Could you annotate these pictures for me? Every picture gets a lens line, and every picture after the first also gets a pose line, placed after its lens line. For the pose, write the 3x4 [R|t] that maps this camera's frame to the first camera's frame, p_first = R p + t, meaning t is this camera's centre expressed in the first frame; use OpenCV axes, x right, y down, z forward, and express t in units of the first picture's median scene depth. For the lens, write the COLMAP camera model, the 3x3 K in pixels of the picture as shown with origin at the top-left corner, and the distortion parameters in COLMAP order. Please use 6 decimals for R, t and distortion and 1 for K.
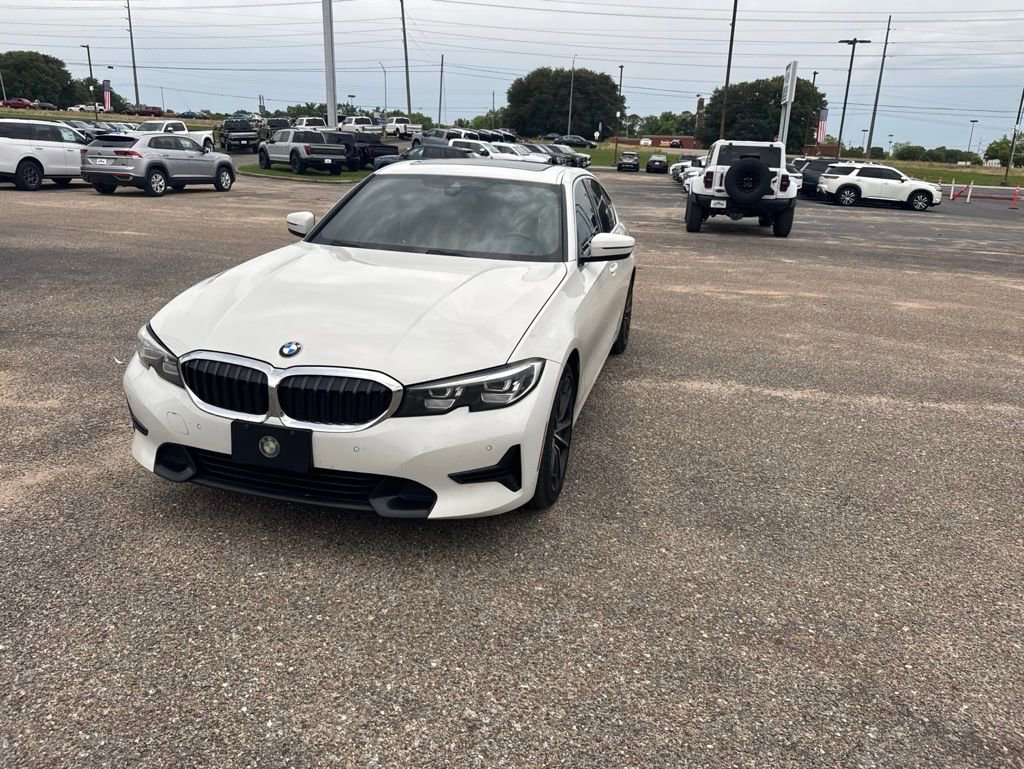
lens RADIAL K [[722.1, 0, 494.0], [0, 722.1, 372.6], [0, 0, 1]] dist [0.026084, -0.038467]
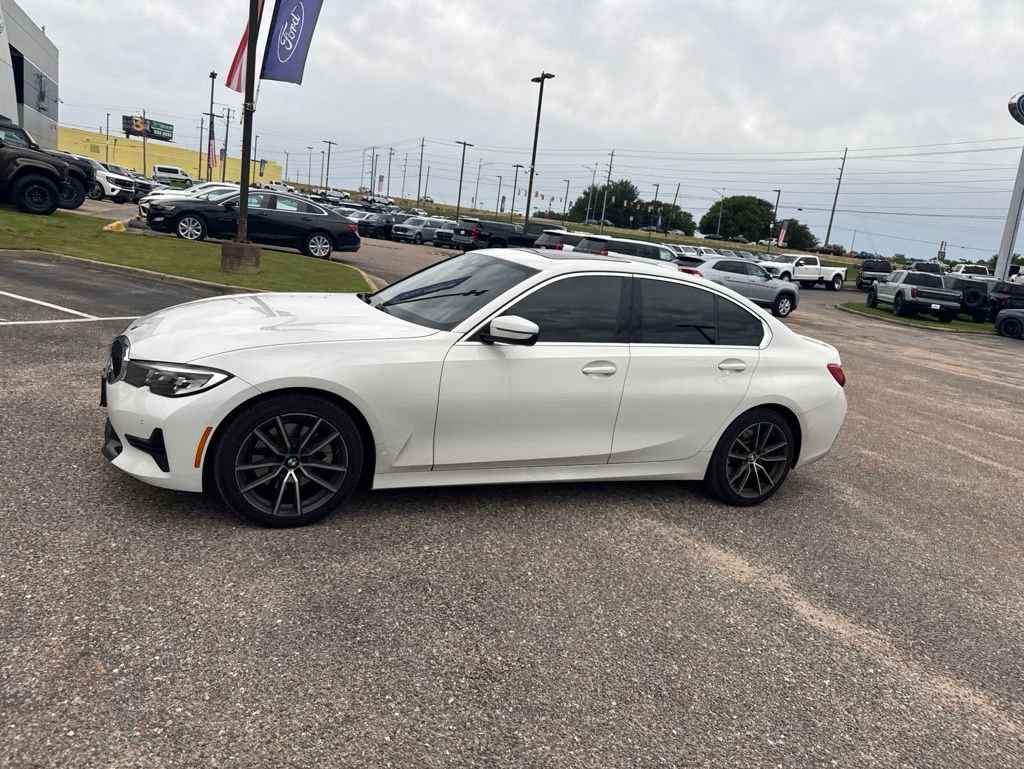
lens RADIAL K [[709.3, 0, 501.3], [0, 709.3, 384.1], [0, 0, 1]] dist [0.087099, -0.140602]
pose [[0.641292, 0.200744, -0.740571, 0.163916], [-0.319388, 0.947418, -0.019758, -0.016336], [0.697664, 0.249200, 0.671687, 0.075087]]
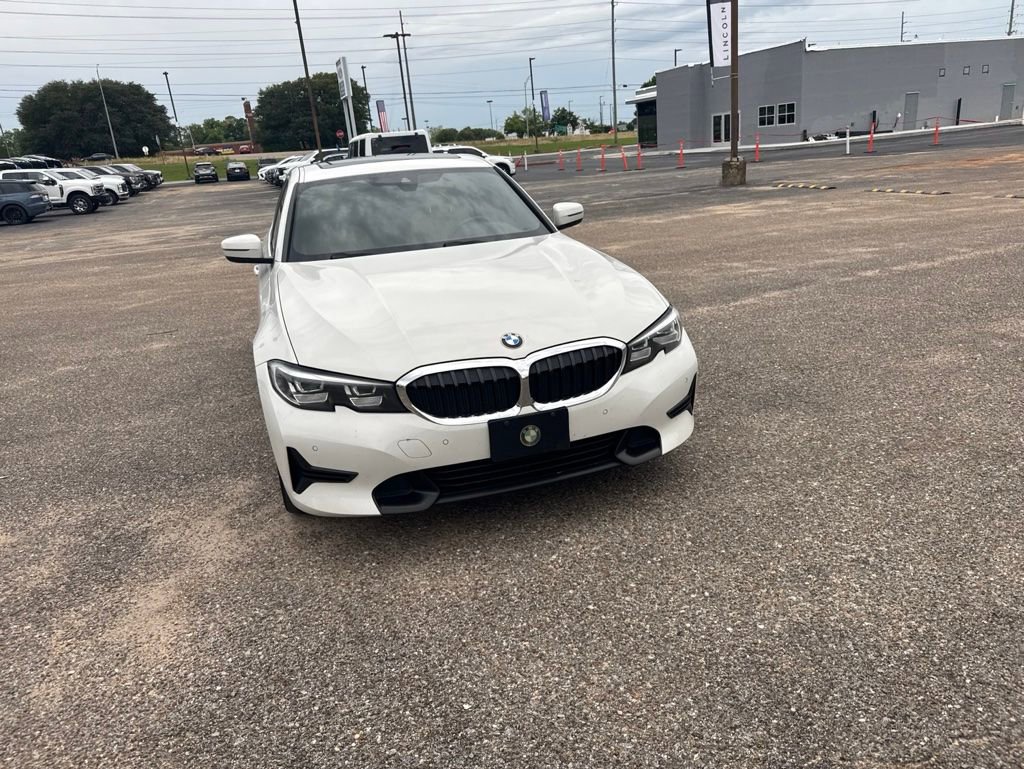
lens RADIAL K [[726.7, 0, 498.0], [0, 726.7, 386.7], [0, 0, 1]] dist [0.034449, -0.054217]
pose [[0.835058, -0.268914, 0.479963, -0.104619], [0.262776, 0.961411, 0.081473, -0.007513], [-0.483351, 0.058088, 0.873498, 0.016714]]
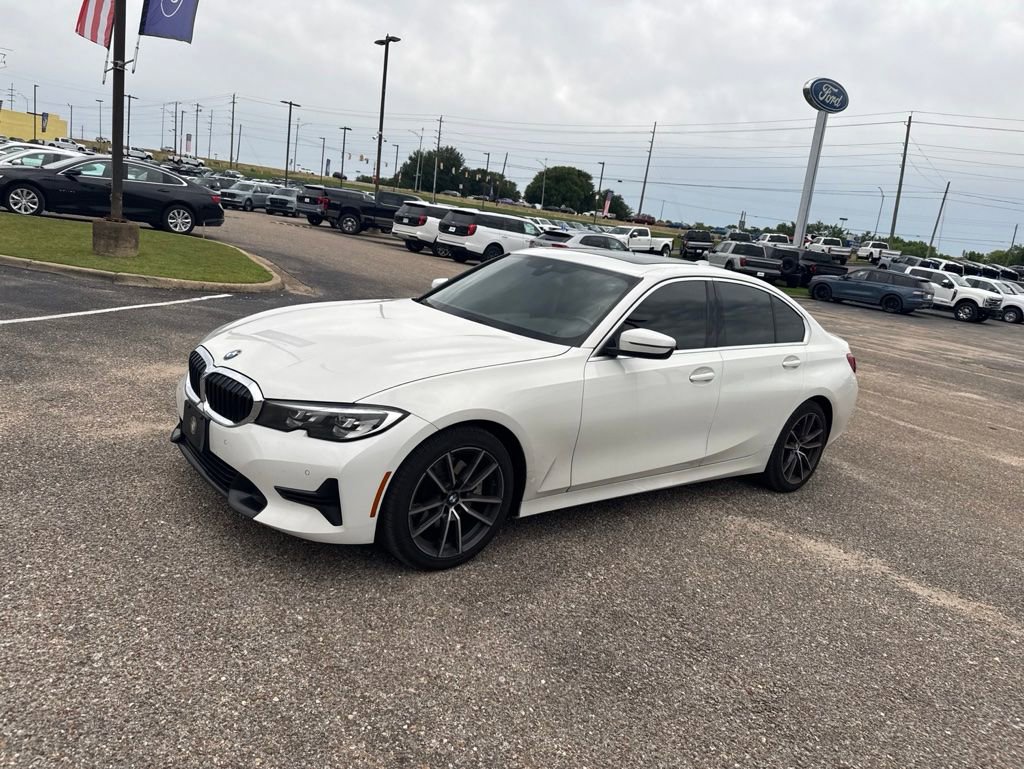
lens RADIAL K [[709.3, 0, 501.3], [0, 709.3, 384.1], [0, 0, 1]] dist [0.087099, -0.140602]
pose [[0.805450, 0.196382, -0.559181, 0.102449], [-0.267246, 0.962485, -0.046923, -0.006337], [0.528989, 0.187233, 0.827716, 0.030774]]
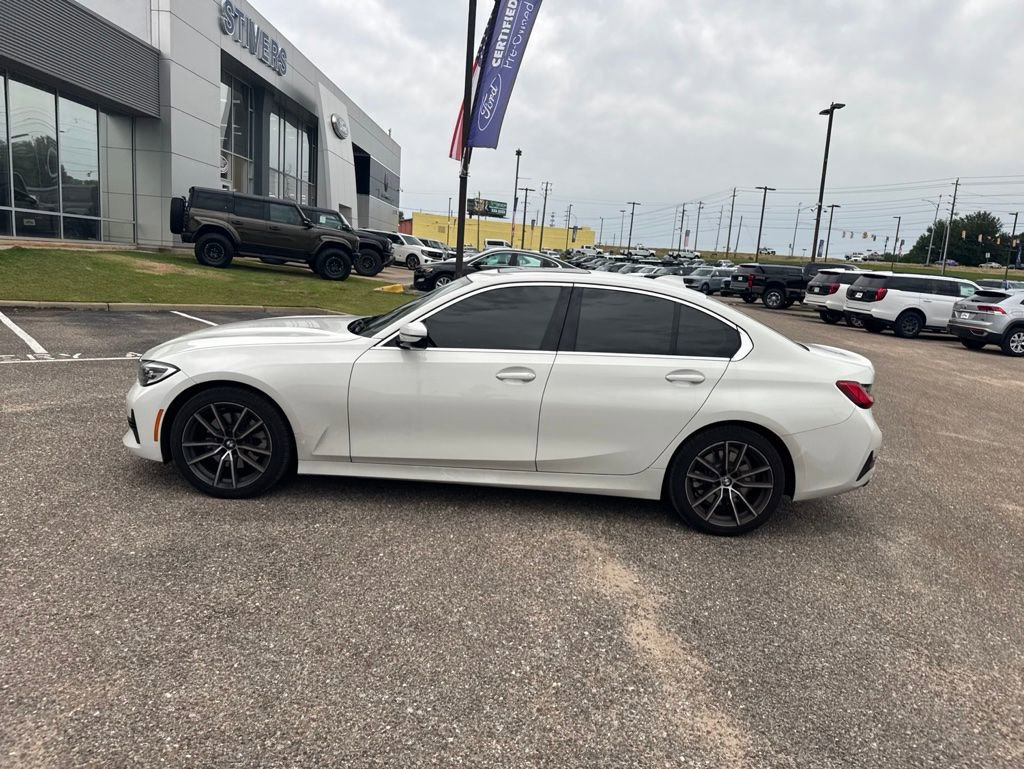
lens RADIAL K [[714.8, 0, 500.8], [0, 714.8, 388.4], [0, 0, 1]] dist [0.090029, -0.138486]
pose [[0.268021, 0.150580, -0.951573, 0.226343], [-0.336396, 0.940169, 0.054026, -0.038577], [0.902775, 0.305626, 0.302640, 0.160300]]
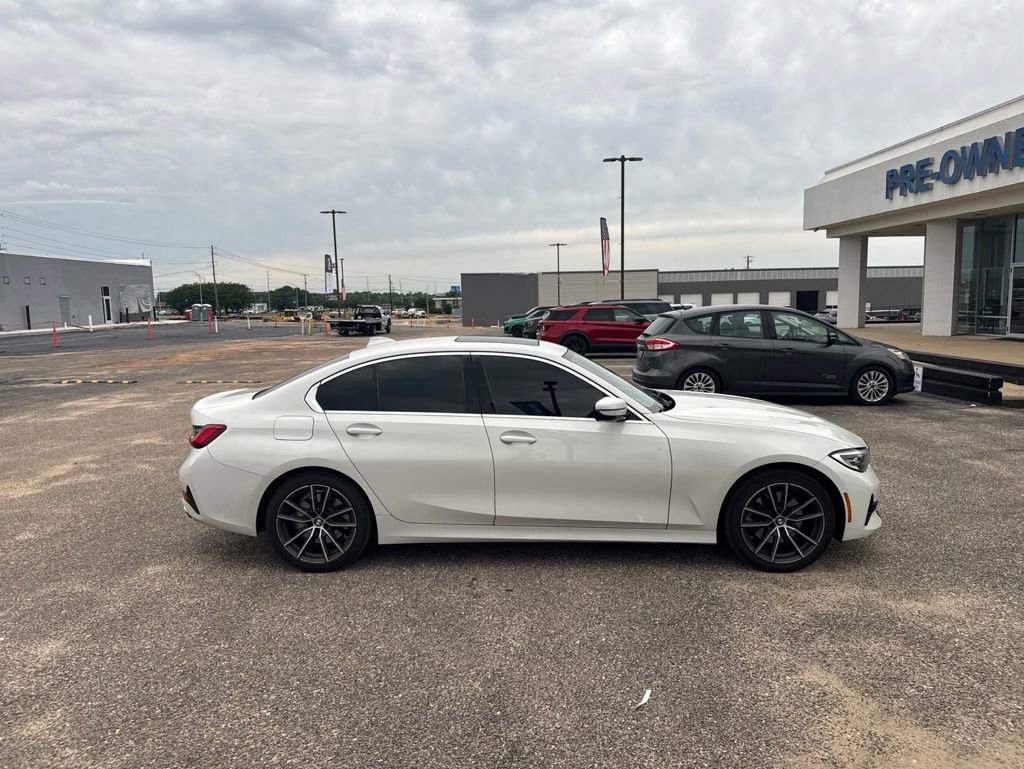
lens RADIAL K [[715.7, 0, 503.1], [0, 715.7, 383.7], [0, 0, 1]] dist [0.061799, -0.086845]
pose [[-0.224839, -0.140981, 0.964143, -0.261173], [0.283350, 0.937258, 0.203127, -0.106104], [-0.932288, 0.318861, -0.170785, 0.283189]]
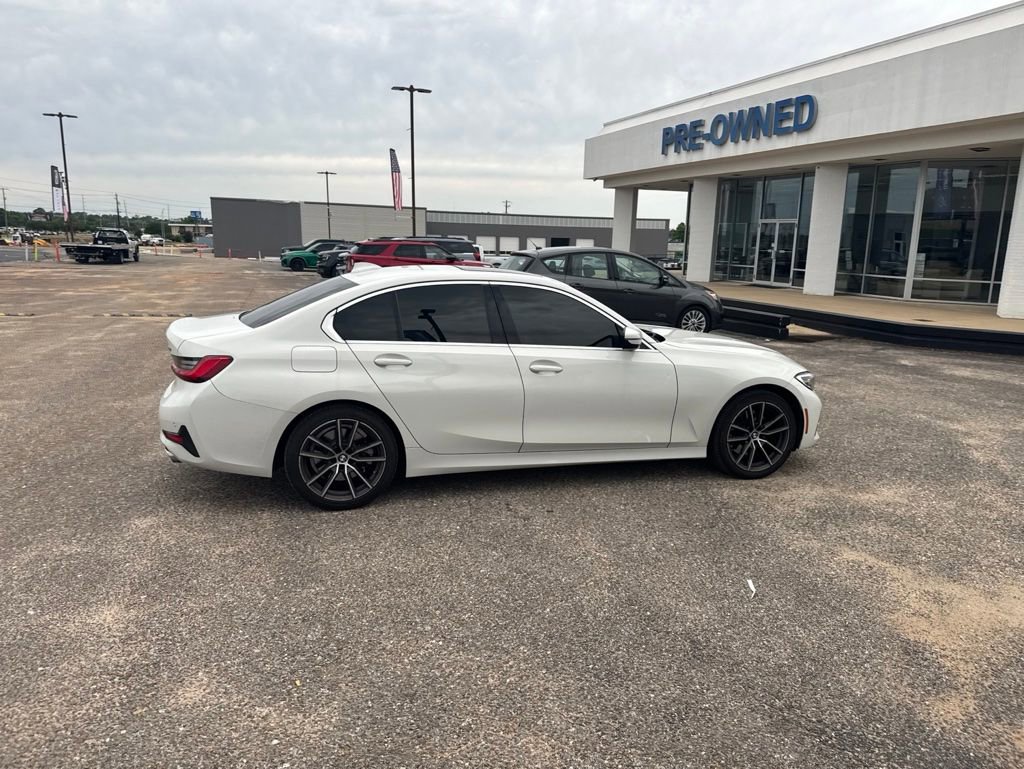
lens RADIAL K [[714.8, 0, 500.8], [0, 714.8, 388.4], [0, 0, 1]] dist [0.090029, -0.138486]
pose [[-0.527057, -0.219352, 0.821033, -0.231368], [0.194064, 0.909522, 0.367571, -0.124544], [-0.827376, 0.353064, -0.436801, 0.361143]]
